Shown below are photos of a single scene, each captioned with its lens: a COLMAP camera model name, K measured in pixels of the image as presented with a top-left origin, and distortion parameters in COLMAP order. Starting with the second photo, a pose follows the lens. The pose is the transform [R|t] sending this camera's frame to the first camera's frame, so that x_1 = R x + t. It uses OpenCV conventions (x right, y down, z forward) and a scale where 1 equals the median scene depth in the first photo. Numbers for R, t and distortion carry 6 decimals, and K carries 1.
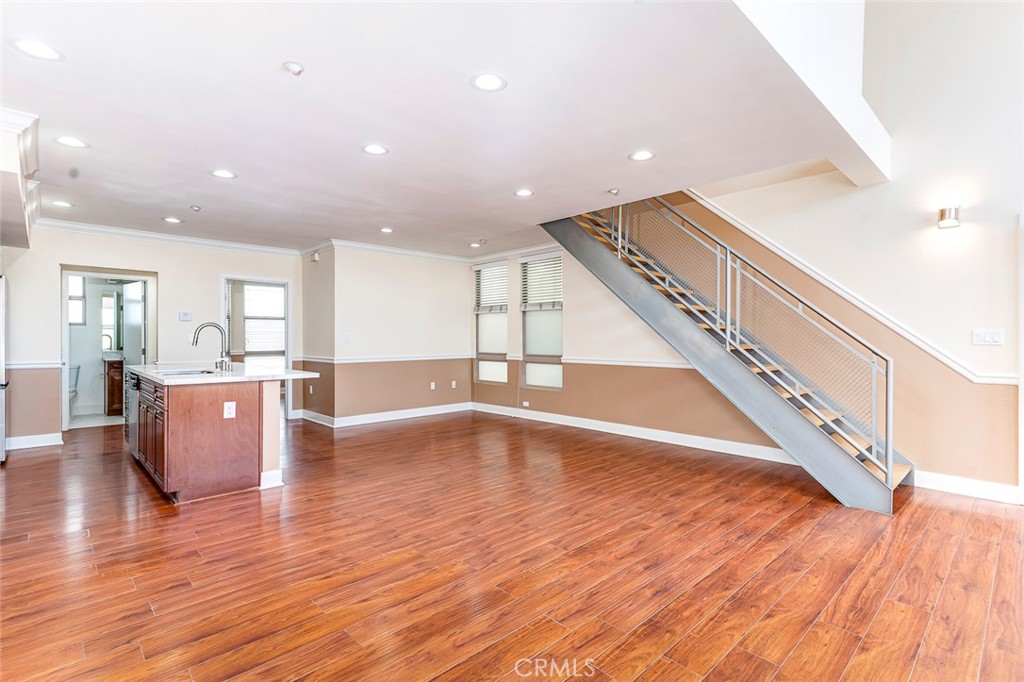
lens RADIAL K [[490.4, 0, 512.5], [0, 490.4, 339.4], [0, 0, 1]] dist [-0.000637, -0.001031]
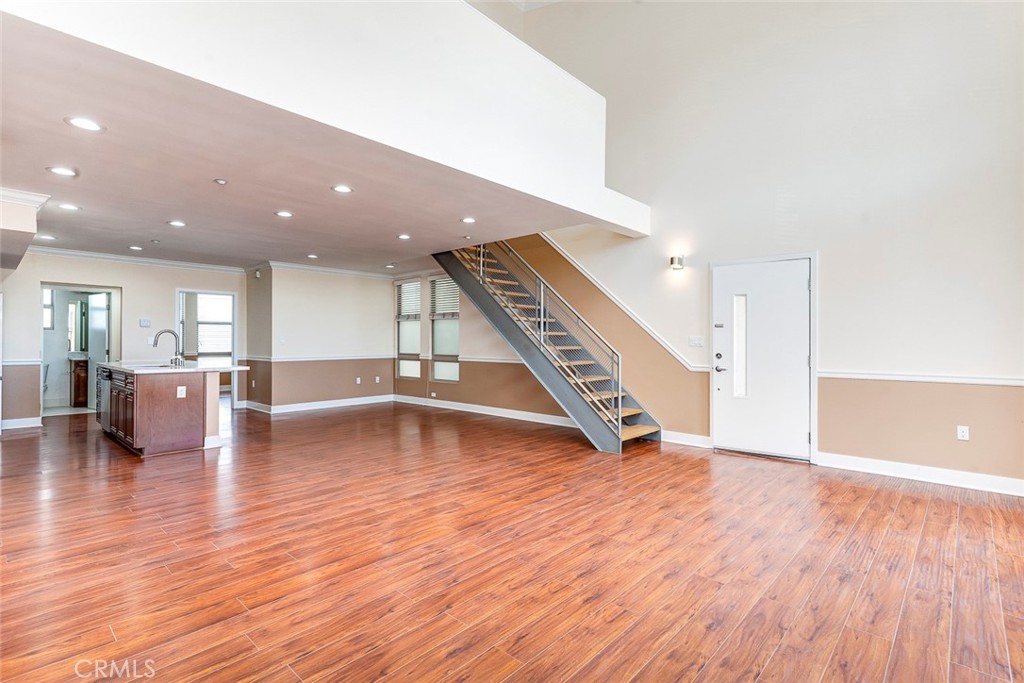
lens RADIAL K [[490.4, 0, 518.4], [0, 490.4, 340.9], [0, 0, 1]] dist [-0.000637, -0.001031]
pose [[0.997337, 0.001753, 0.072904, 0.159505], [-0.001529, 0.999994, -0.003134, -0.000338], [-0.072909, 0.003014, 0.997334, -0.265835]]
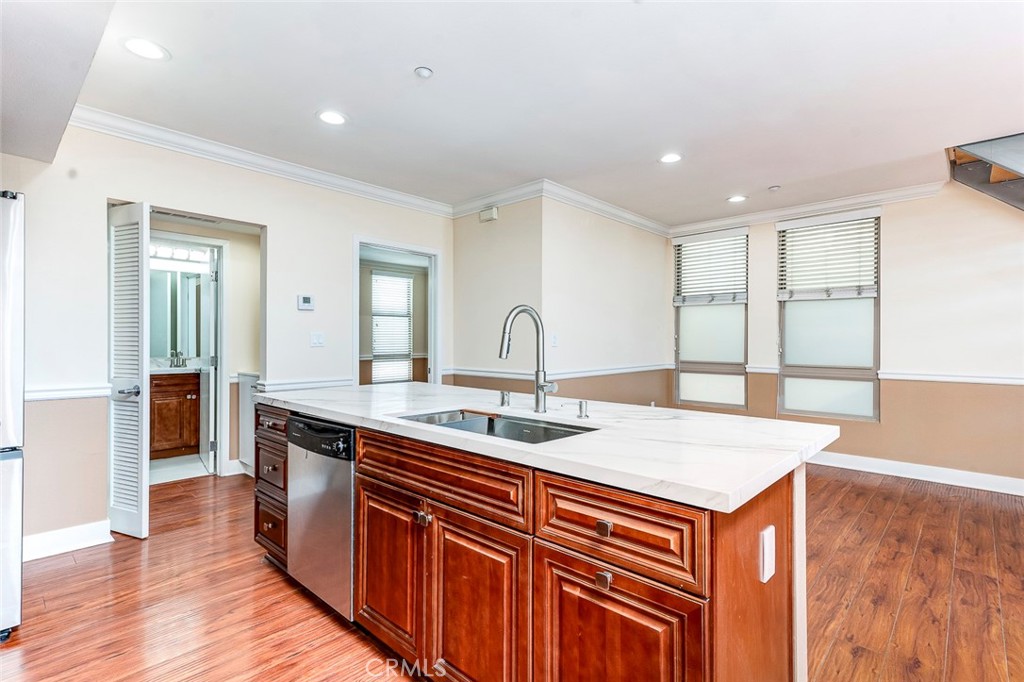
lens RADIAL K [[490.4, 0, 504.8], [0, 490.4, 341.9], [0, 0, 1]] dist [-0.000637, -0.001031]
pose [[0.998685, 0.001467, 0.051249, -0.423604], [-0.001332, 0.999996, -0.002665, 0.001660], [-0.051253, 0.002593, 0.998682, 0.363491]]
